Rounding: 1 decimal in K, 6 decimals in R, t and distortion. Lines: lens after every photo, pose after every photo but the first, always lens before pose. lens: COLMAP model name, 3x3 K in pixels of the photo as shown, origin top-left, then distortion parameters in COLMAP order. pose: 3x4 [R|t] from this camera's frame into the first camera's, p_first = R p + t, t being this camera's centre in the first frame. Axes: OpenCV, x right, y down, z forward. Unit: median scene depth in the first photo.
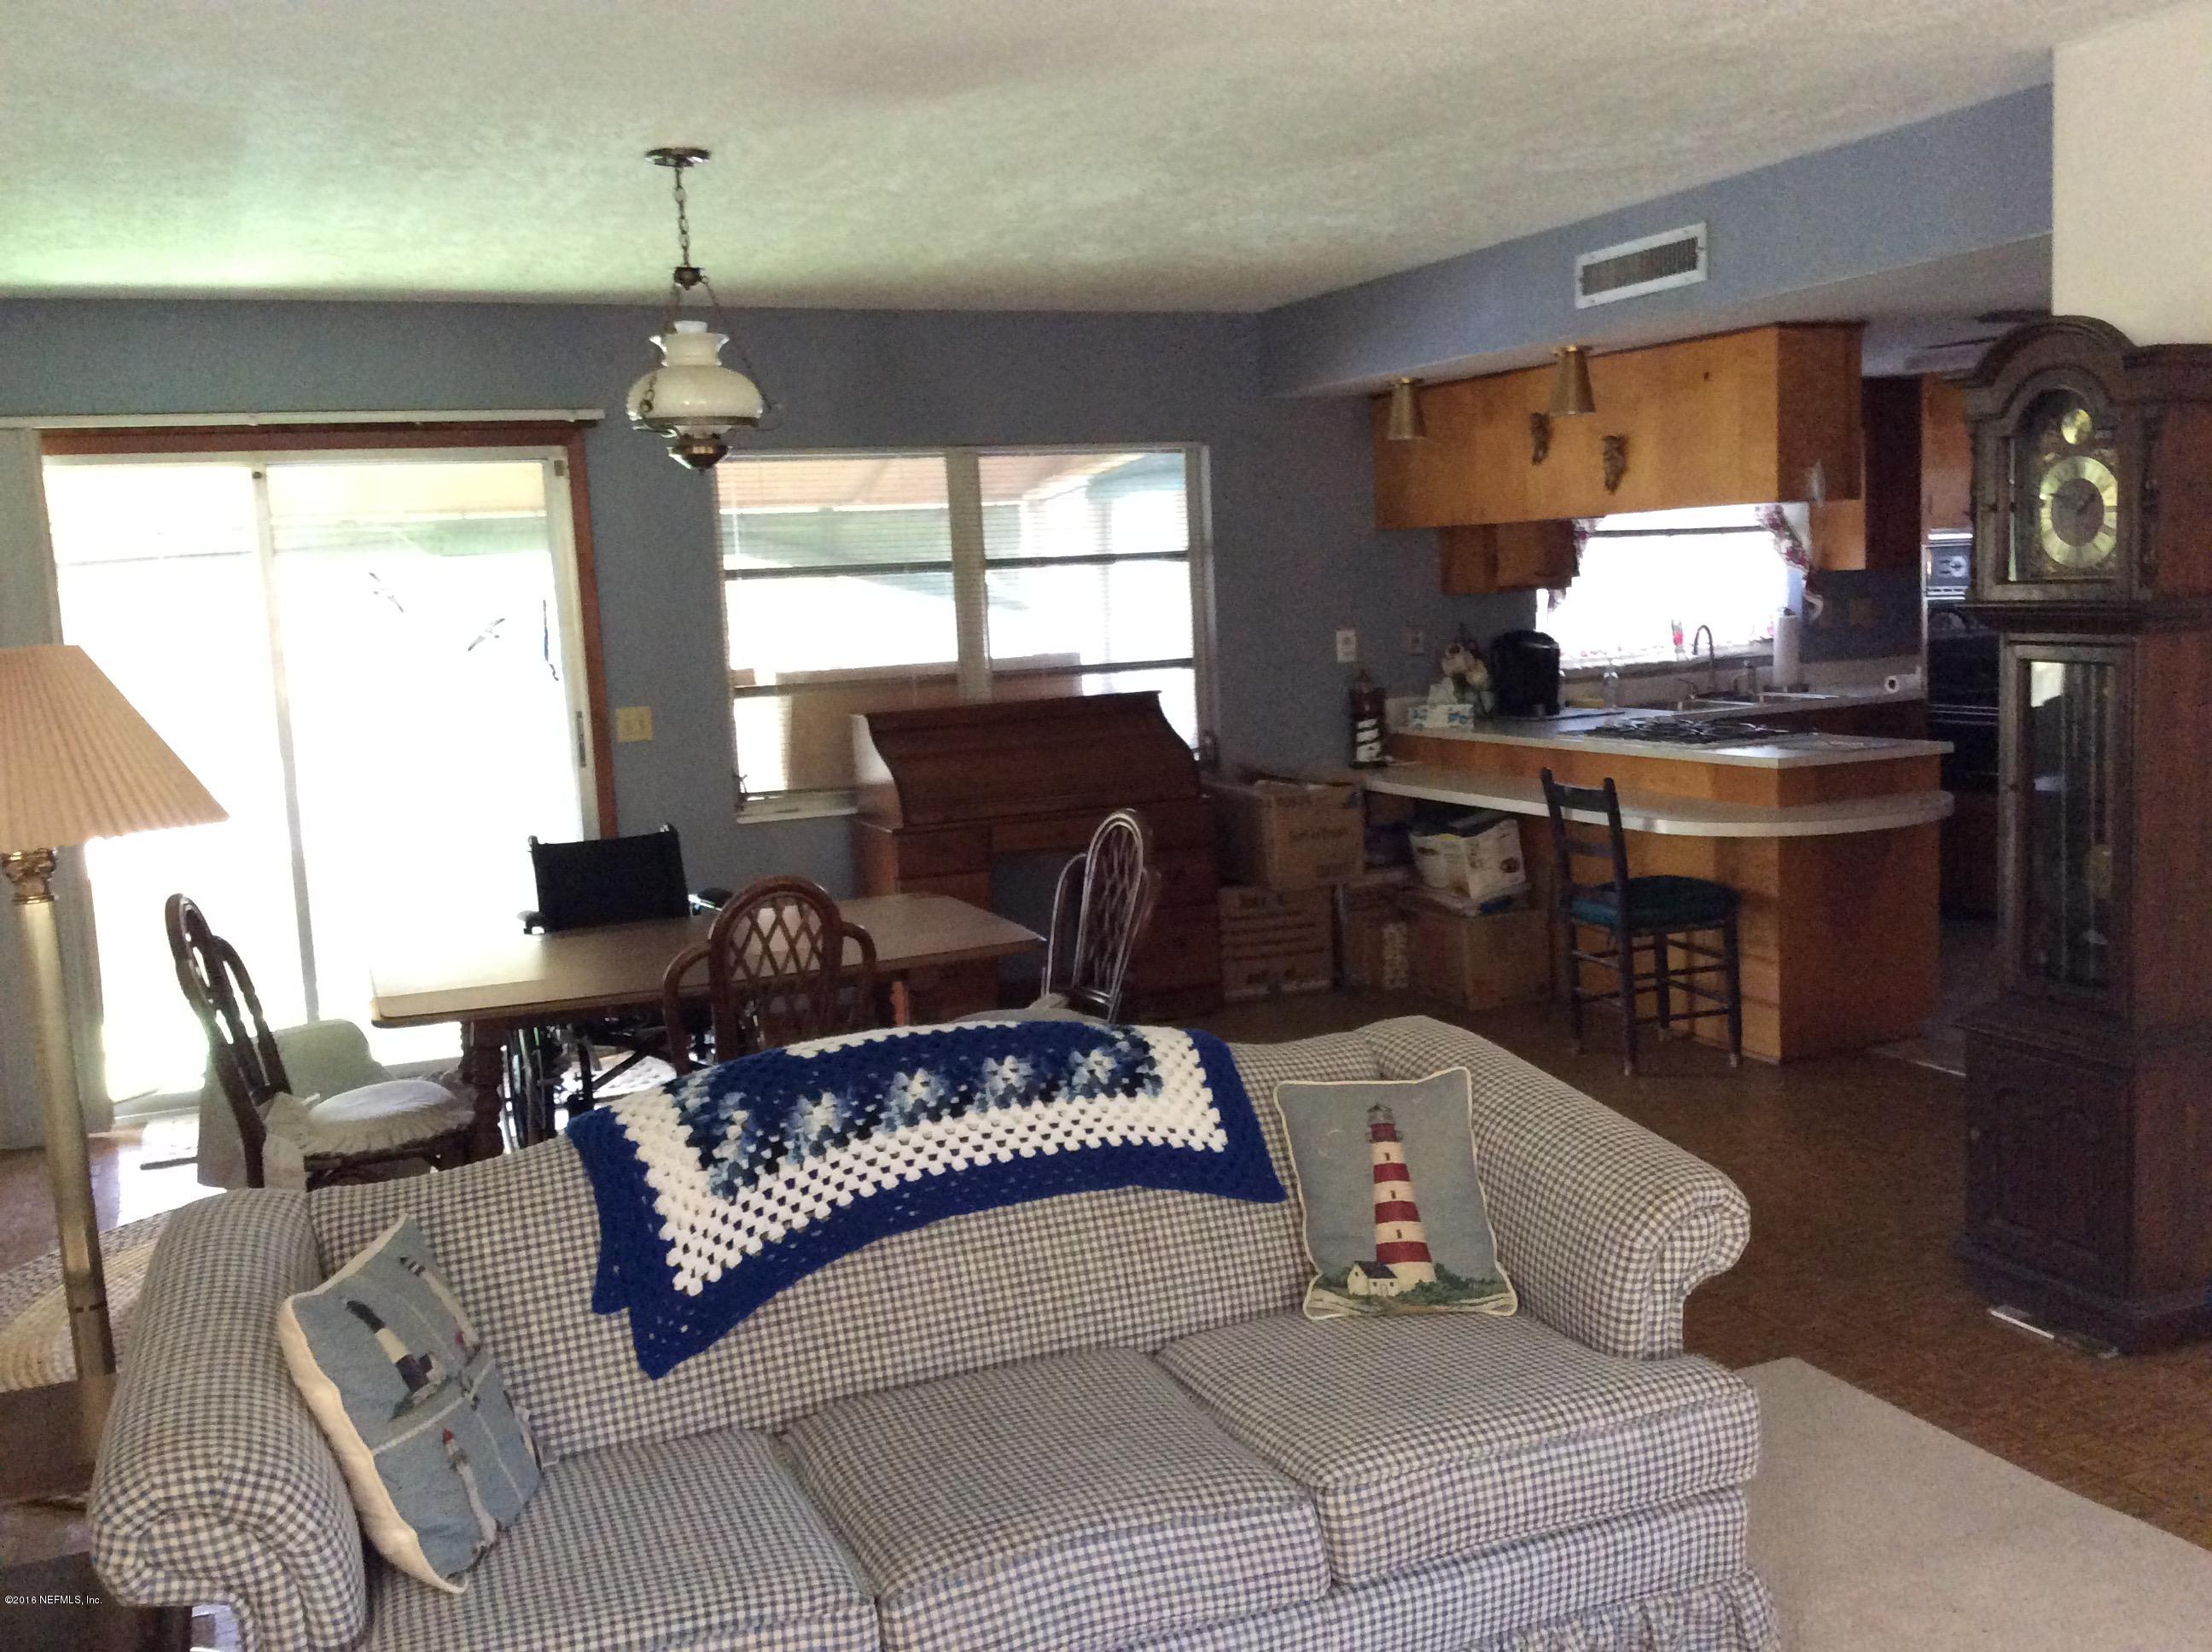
lens RADIAL K [[1847.3, 0, 1044.9], [0, 1847.3, 834.9], [0, 0, 1]] dist [0.034417, -0.003362]
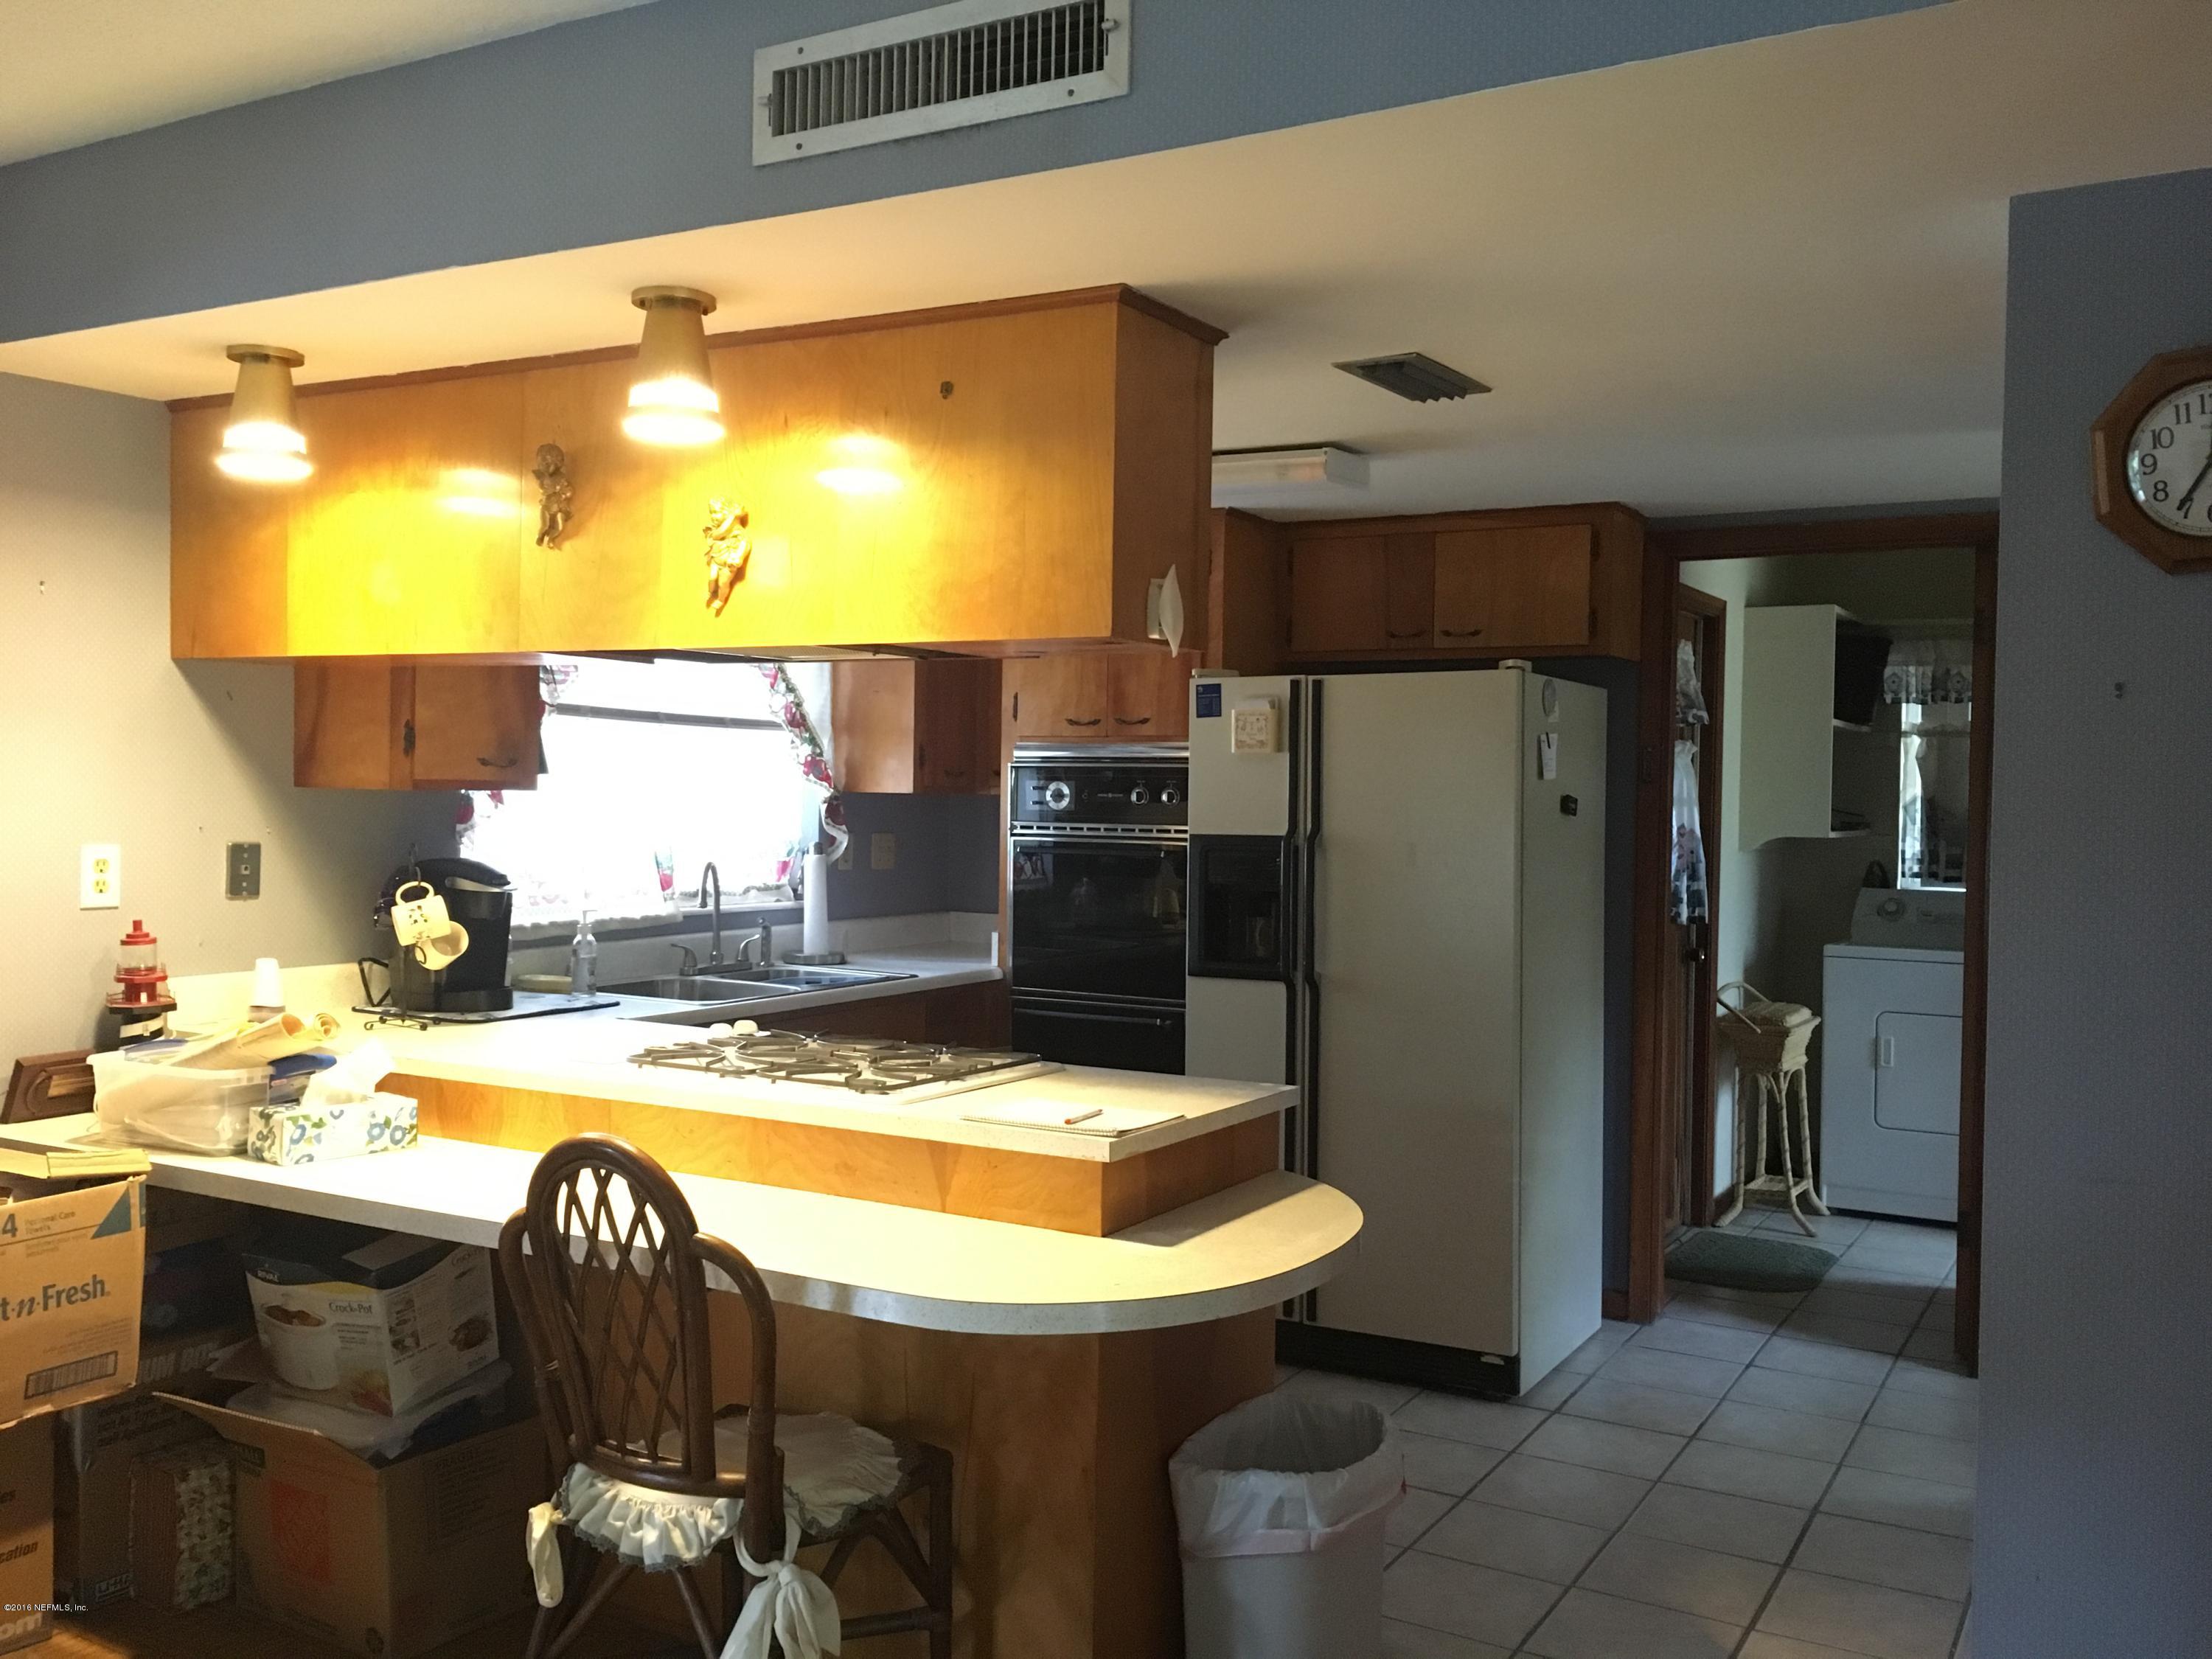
lens RADIAL K [[1896.9, 0, 1106.0], [0, 1896.9, 829.5], [0, 0, 1]] dist [0.051479, -0.007307]
pose [[0.784284, 0.049703, 0.618408, 0.052806], [0.025403, 0.993377, -0.112057, -0.049542], [-0.619882, 0.103594, 0.777827, 0.422467]]
